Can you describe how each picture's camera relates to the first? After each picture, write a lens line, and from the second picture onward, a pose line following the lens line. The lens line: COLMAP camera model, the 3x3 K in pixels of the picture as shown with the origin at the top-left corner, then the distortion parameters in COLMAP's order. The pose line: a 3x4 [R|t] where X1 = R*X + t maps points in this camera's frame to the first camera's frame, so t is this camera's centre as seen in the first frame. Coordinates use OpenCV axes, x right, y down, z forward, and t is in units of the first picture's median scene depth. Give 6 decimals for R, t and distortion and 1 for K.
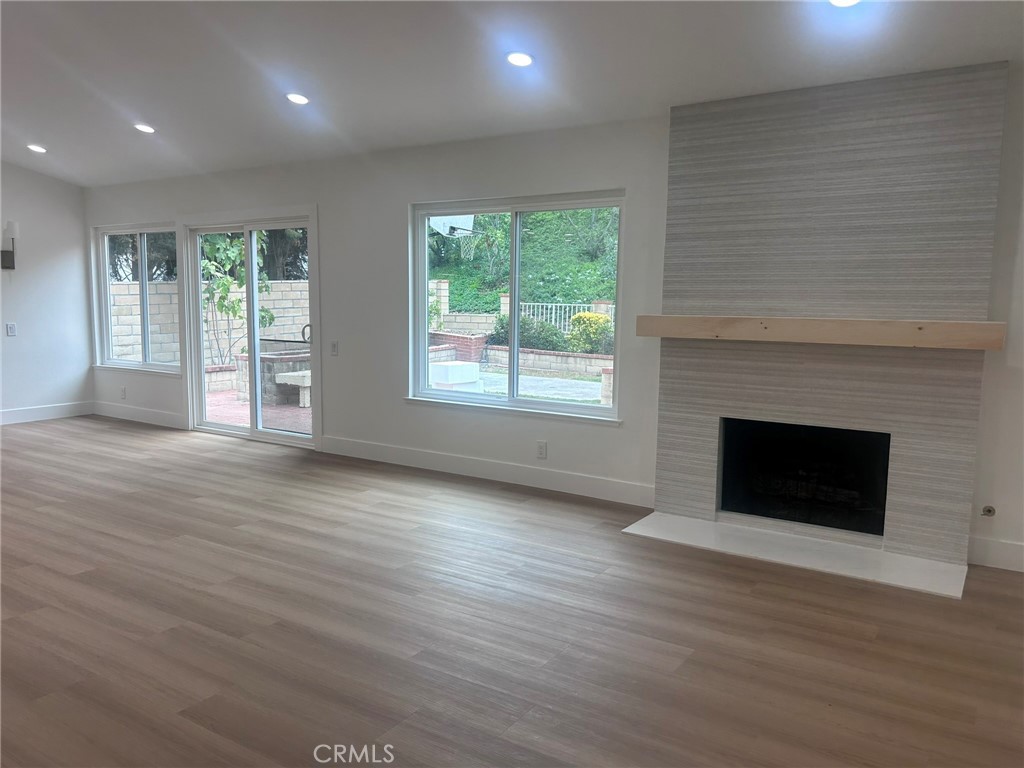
lens RADIAL K [[765.7, 0, 507.4], [0, 765.7, 386.4], [0, 0, 1]] dist [0.061780, -0.065756]
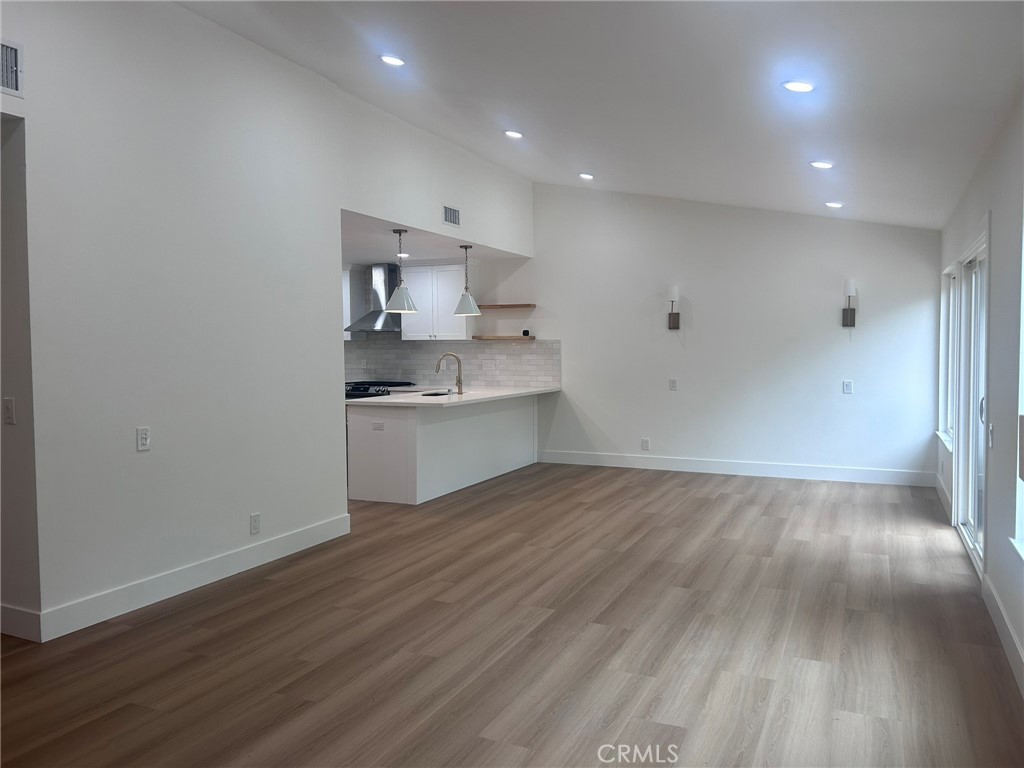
lens RADIAL K [[762.9, 0, 520.1], [0, 762.9, 378.7], [0, 0, 1]] dist [0.072895, -0.094334]
pose [[0.153044, 0.028777, -0.987800, 0.395776], [-0.104808, 0.994411, 0.012731, -0.076472], [0.982646, 0.101581, 0.155204, 0.630293]]
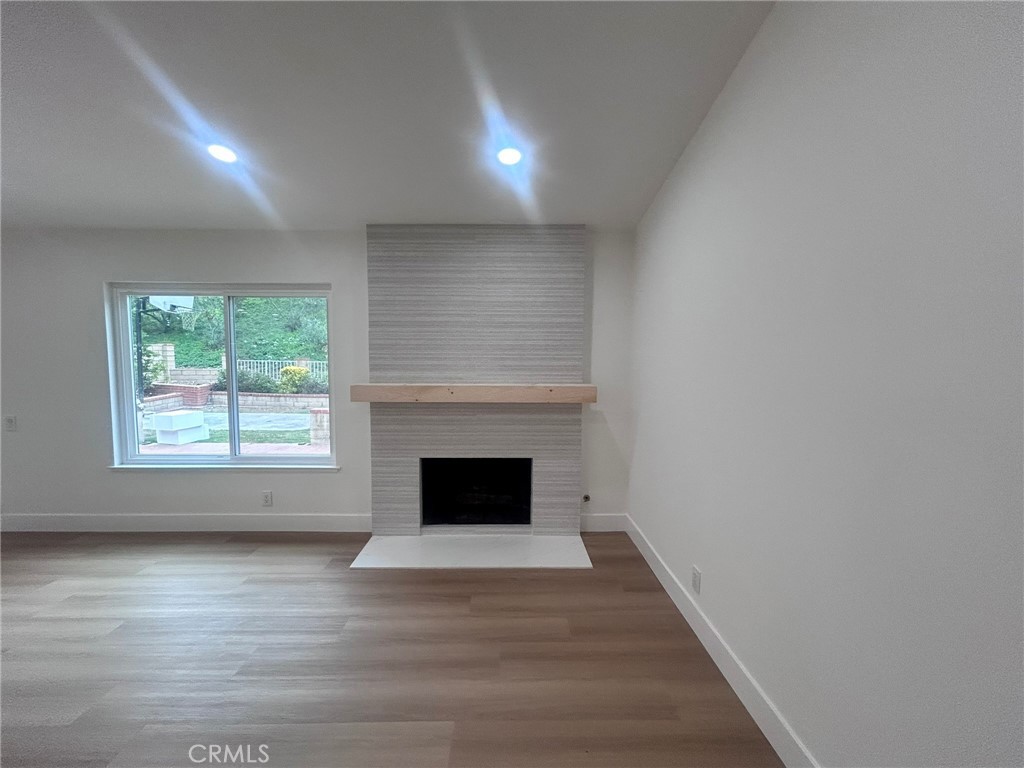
lens RADIAL K [[415.1, 0, 510.8], [0, 415.1, 383.7], [0, 0, 1]] dist [-0.000616, 0.000572]
pose [[0.827917, -0.049732, 0.558642, 0.007758], [0.070284, 0.997409, -0.015369, -0.056982], [-0.556430, 0.051988, 0.829267, 0.255760]]
